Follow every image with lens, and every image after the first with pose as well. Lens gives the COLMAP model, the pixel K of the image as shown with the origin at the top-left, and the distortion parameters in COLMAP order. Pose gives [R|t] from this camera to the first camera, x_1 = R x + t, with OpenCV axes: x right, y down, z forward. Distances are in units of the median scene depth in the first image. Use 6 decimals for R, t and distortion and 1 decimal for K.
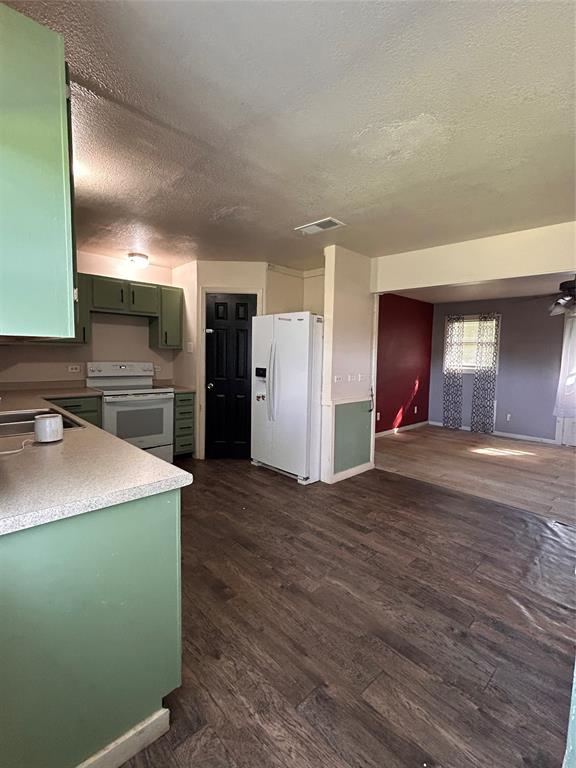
lens RADIAL K [[355.6, 0, 286.9], [0, 355.6, 384.5], [0, 0, 1]] dist [0.004037, 0.001038]
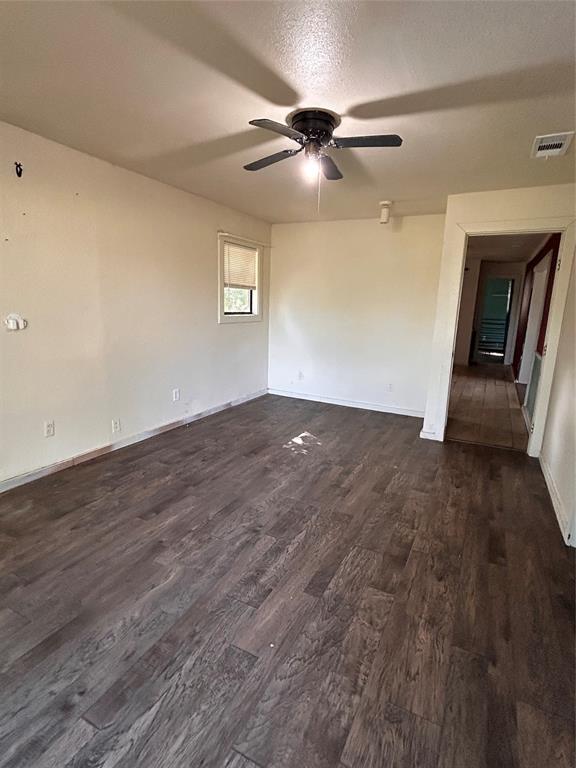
lens RADIAL K [[394.5, 0, 289.8], [0, 394.5, 384.8], [0, 0, 1]] dist [0.006982, 0.000049]
pose [[0.332477, 0.177062, -0.926341, 0.855763], [-0.092789, 0.983594, 0.154702, -0.055397], [0.938536, 0.034519, 0.343452, 0.766333]]
